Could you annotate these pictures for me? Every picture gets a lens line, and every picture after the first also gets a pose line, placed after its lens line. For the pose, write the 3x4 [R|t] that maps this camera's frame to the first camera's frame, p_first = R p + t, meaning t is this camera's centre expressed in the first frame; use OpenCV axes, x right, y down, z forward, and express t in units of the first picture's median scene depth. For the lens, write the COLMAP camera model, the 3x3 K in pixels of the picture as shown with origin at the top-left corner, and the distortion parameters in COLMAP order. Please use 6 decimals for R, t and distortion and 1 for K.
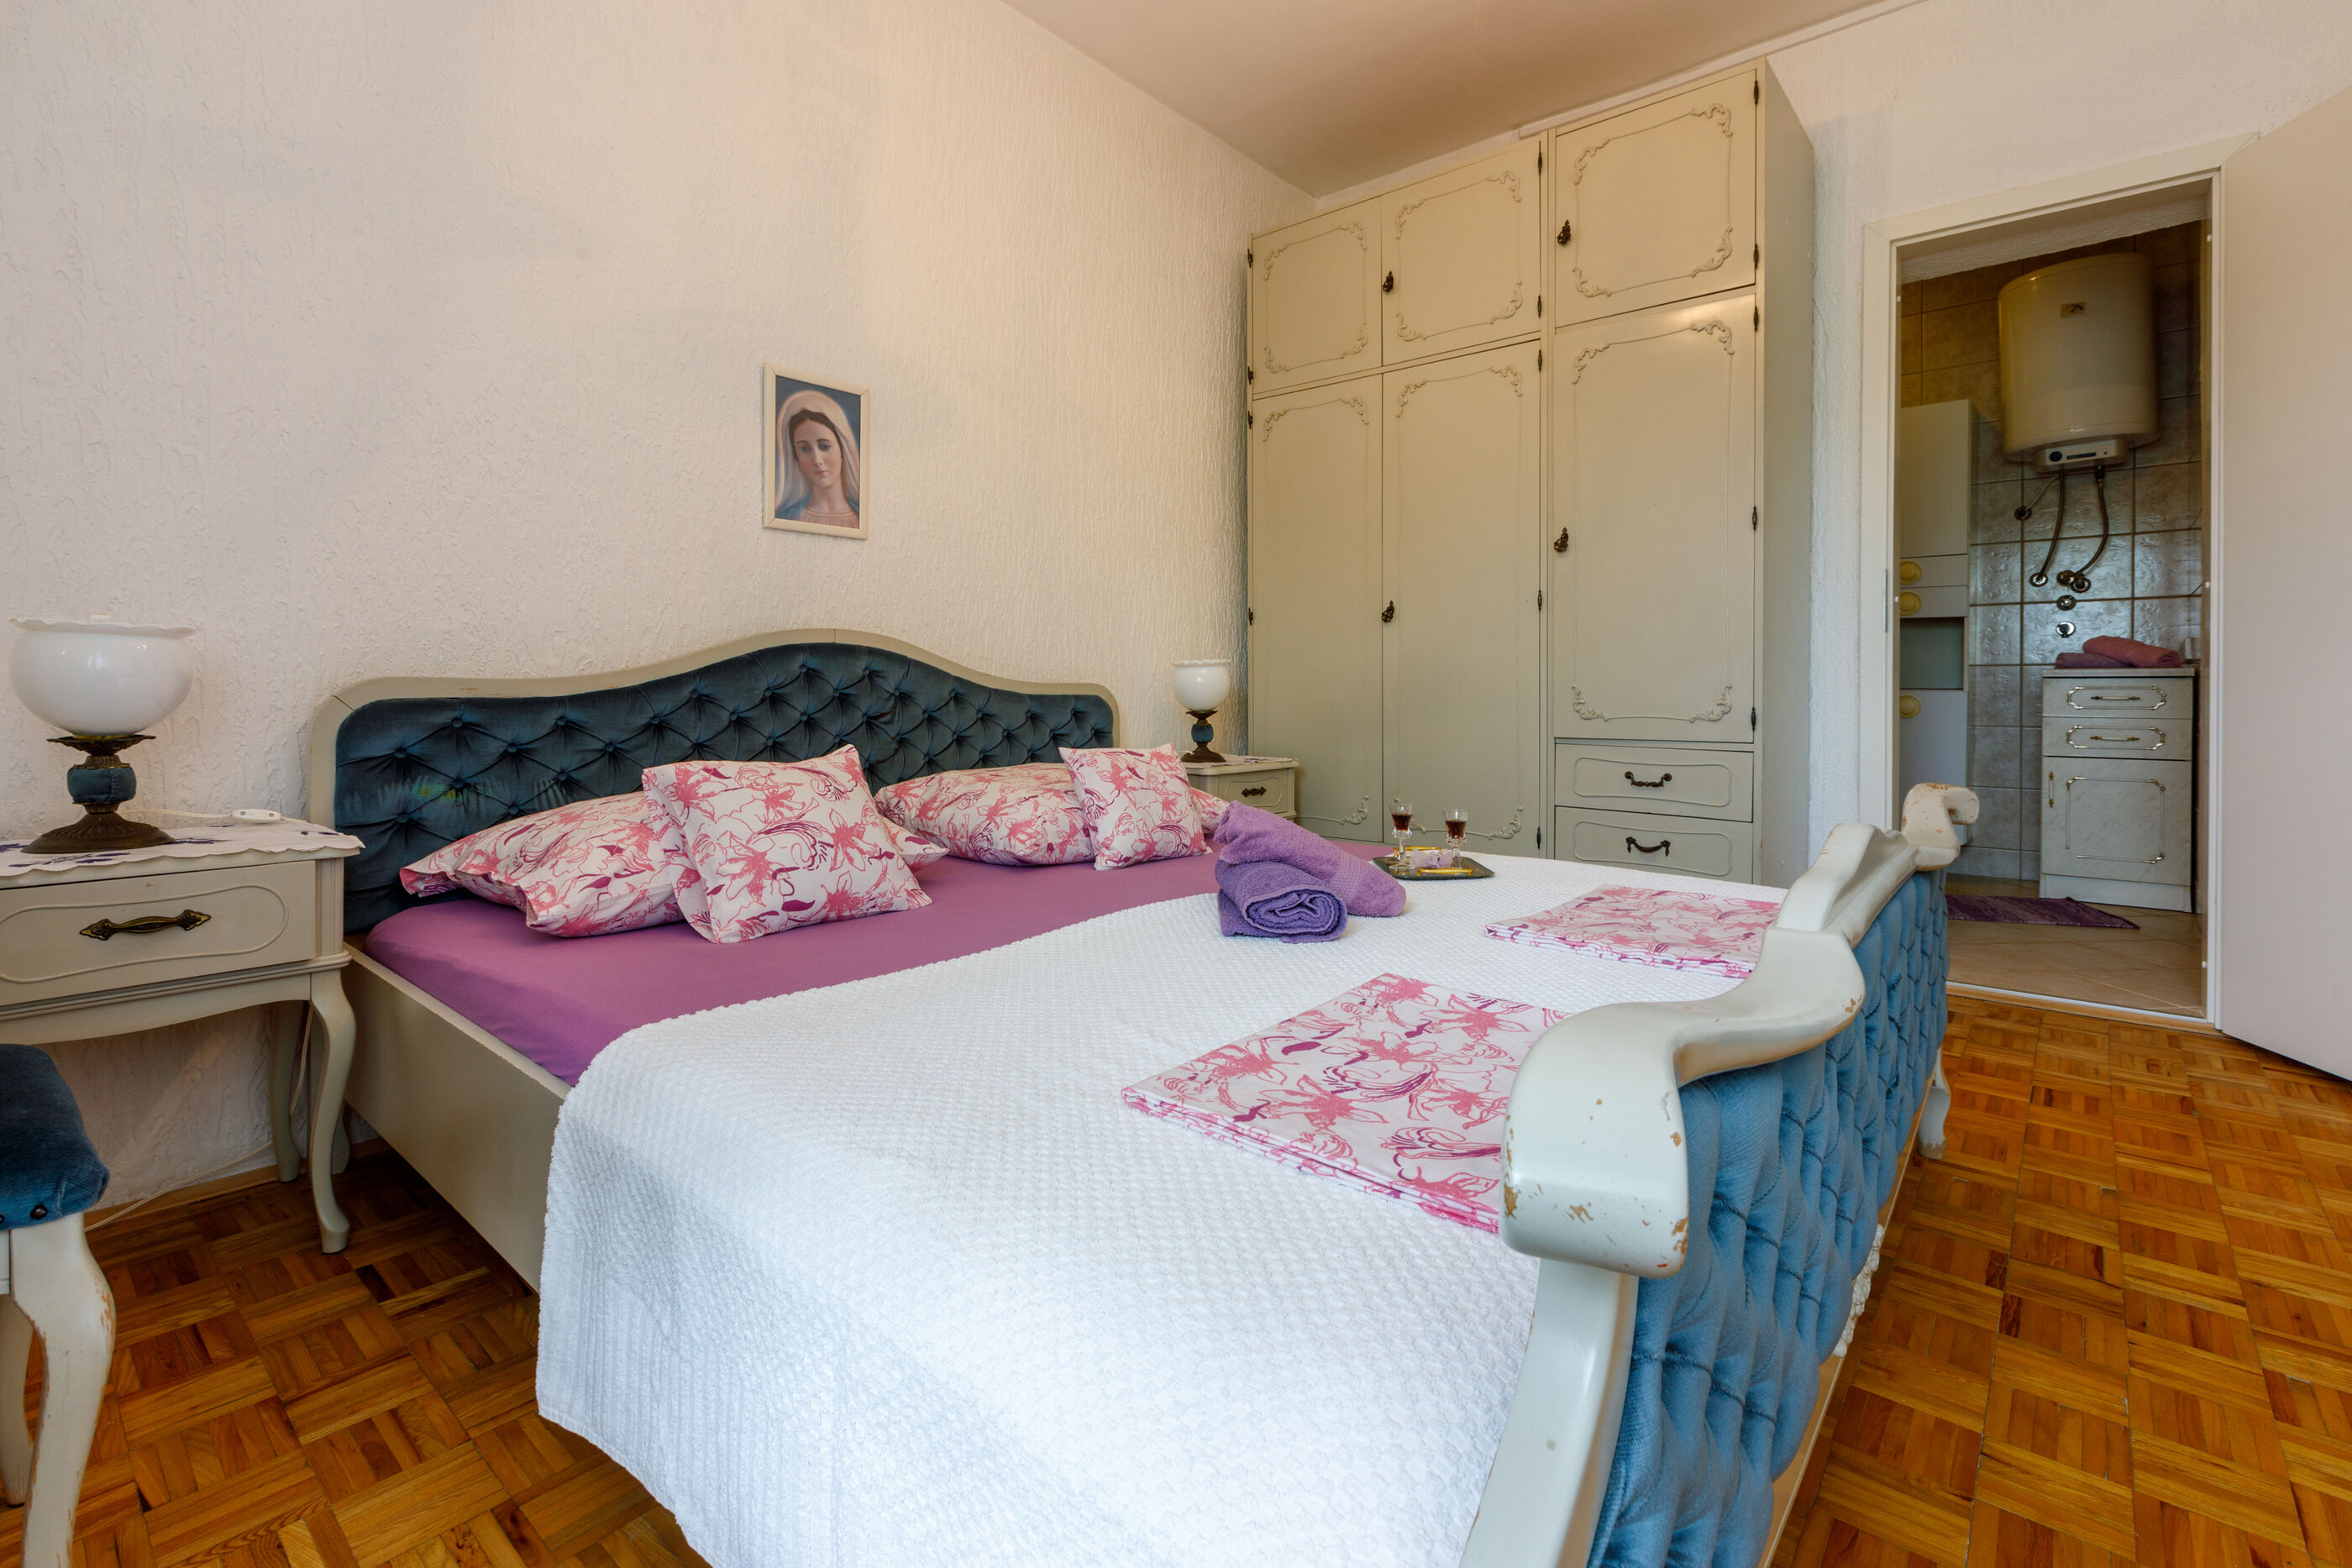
lens RADIAL K [[1079.0, 0, 1142.0], [0, 1079.0, 682.0], [0, 0, 1]] dist [0.001176, 0.001258]
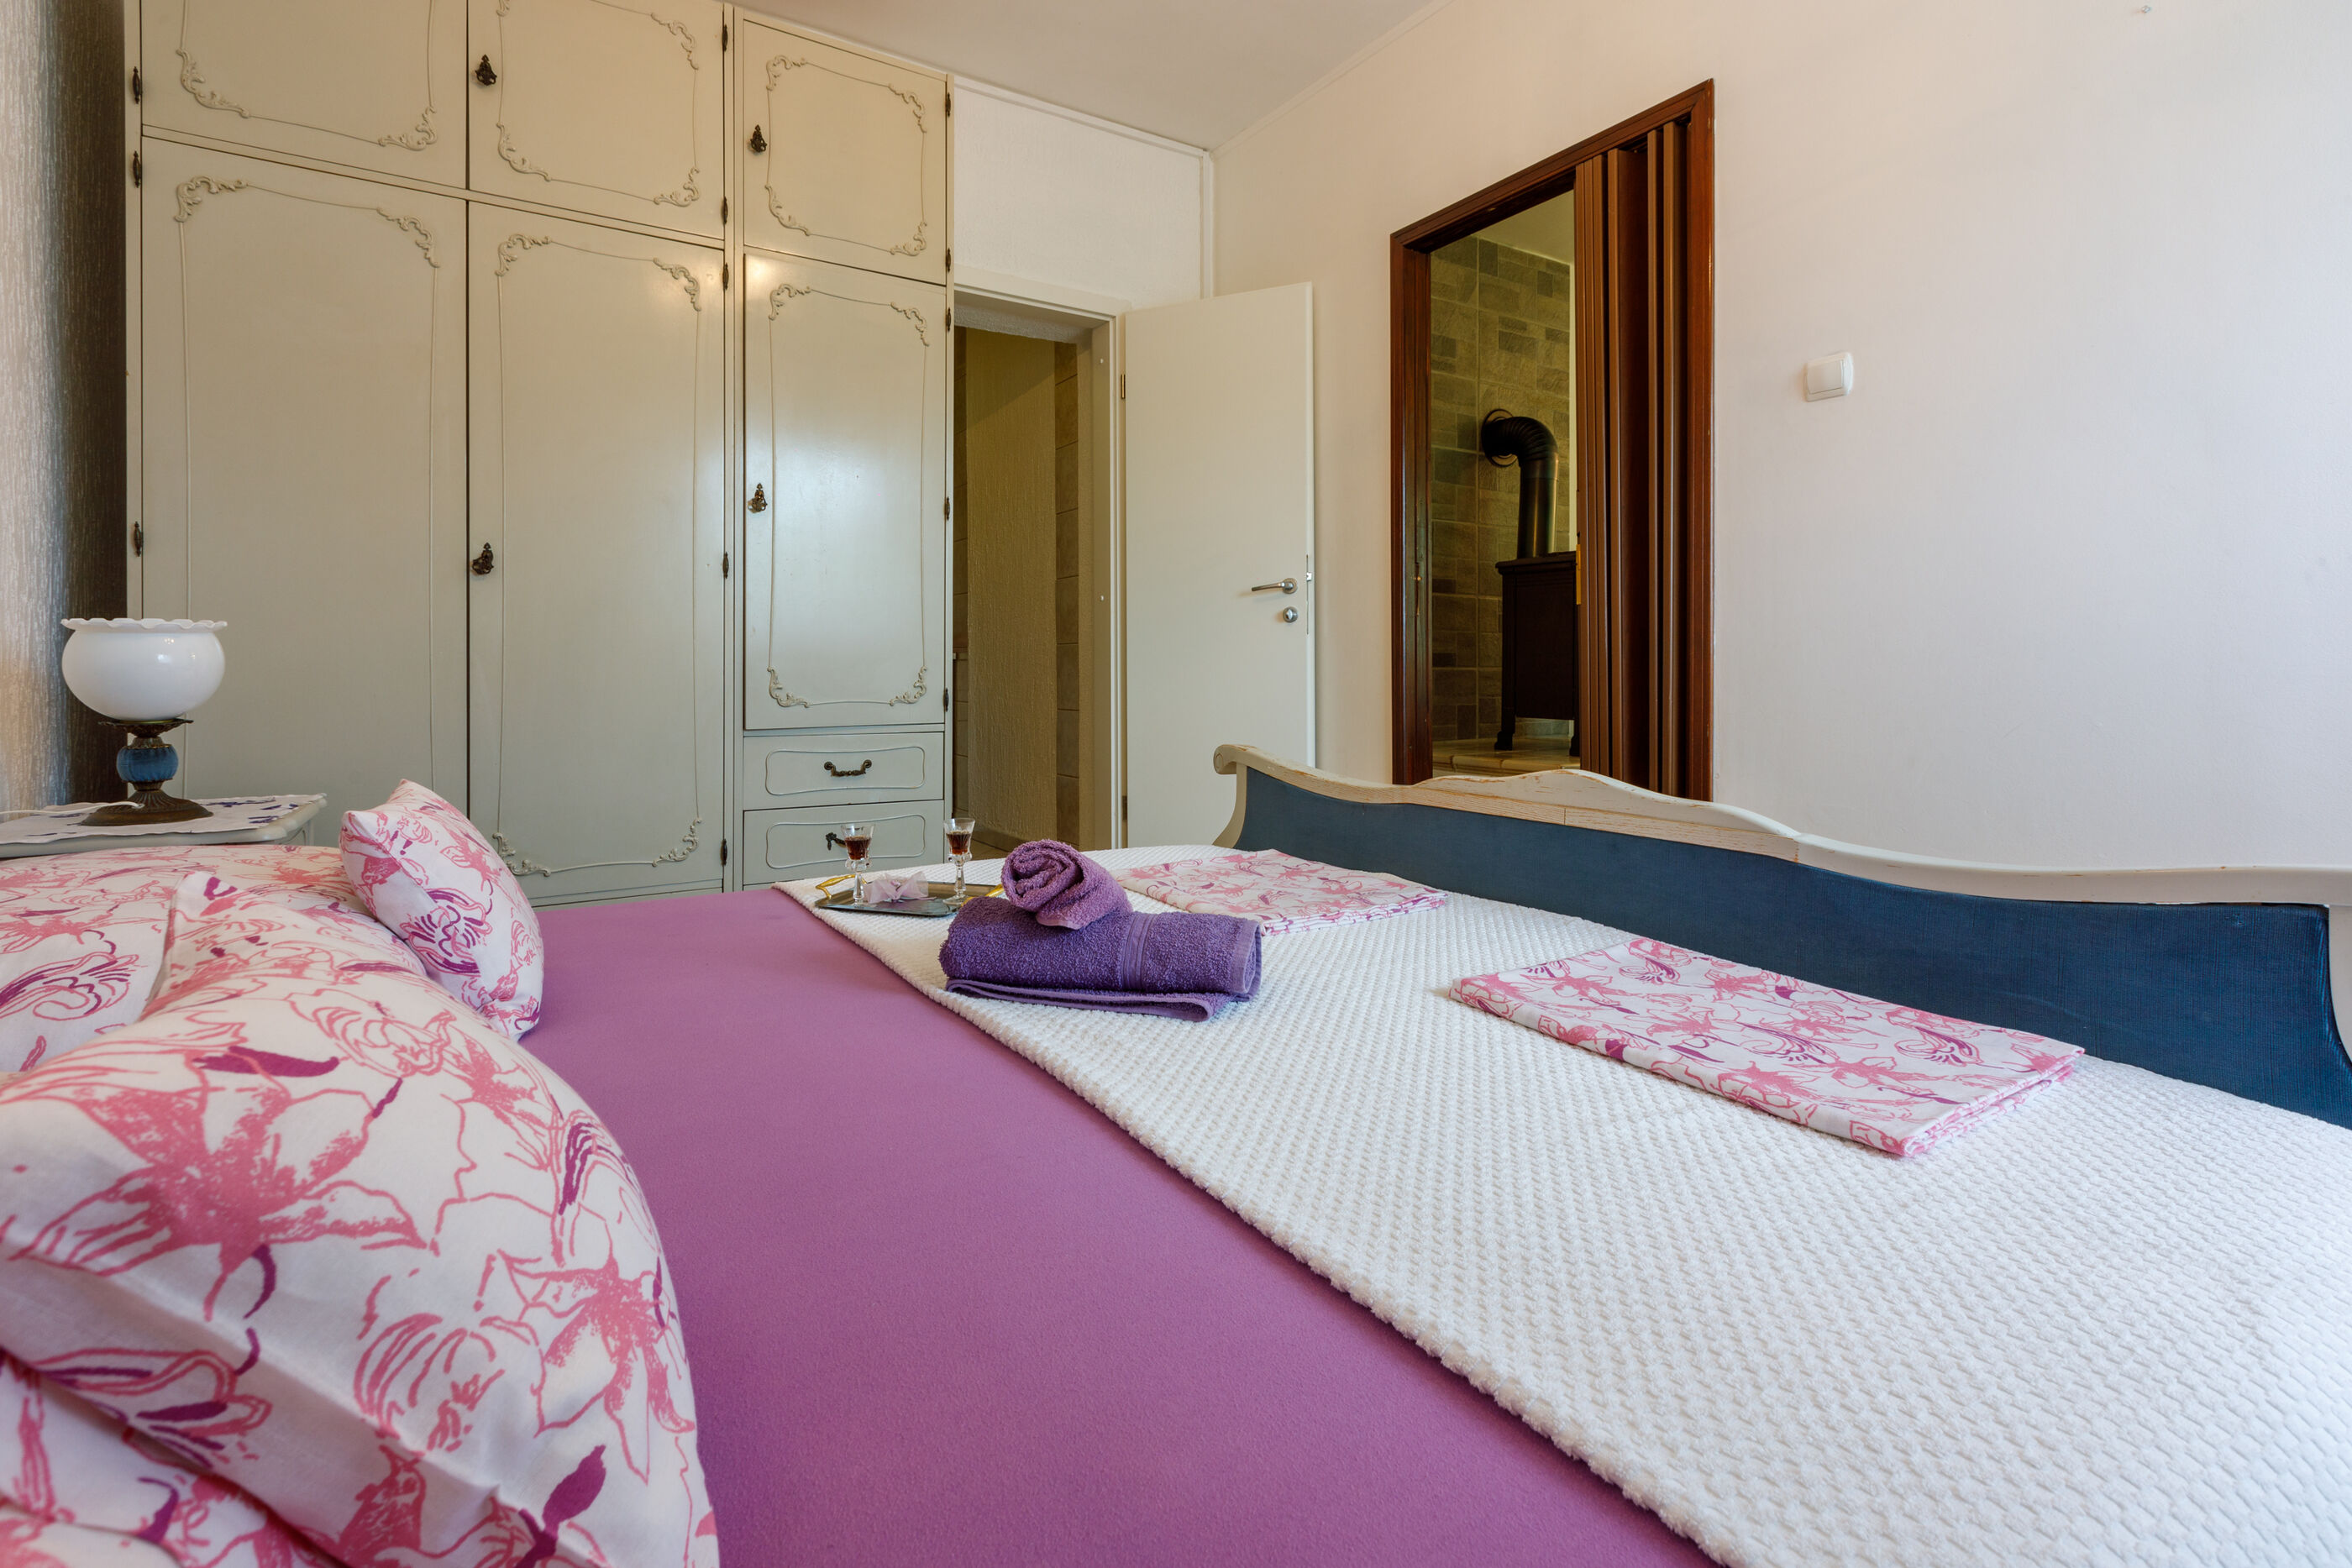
lens RADIAL K [[1079.0, 0, 1169.5], [0, 1079.0, 663.9], [0, 0, 1]] dist [0.001176, 0.001258]
pose [[0.258077, 0.001081, 0.966124, -0.364188], [-0.001956, 0.999998, -0.000597, -0.000585], [-0.966122, -0.001736, 0.258078, 0.483090]]
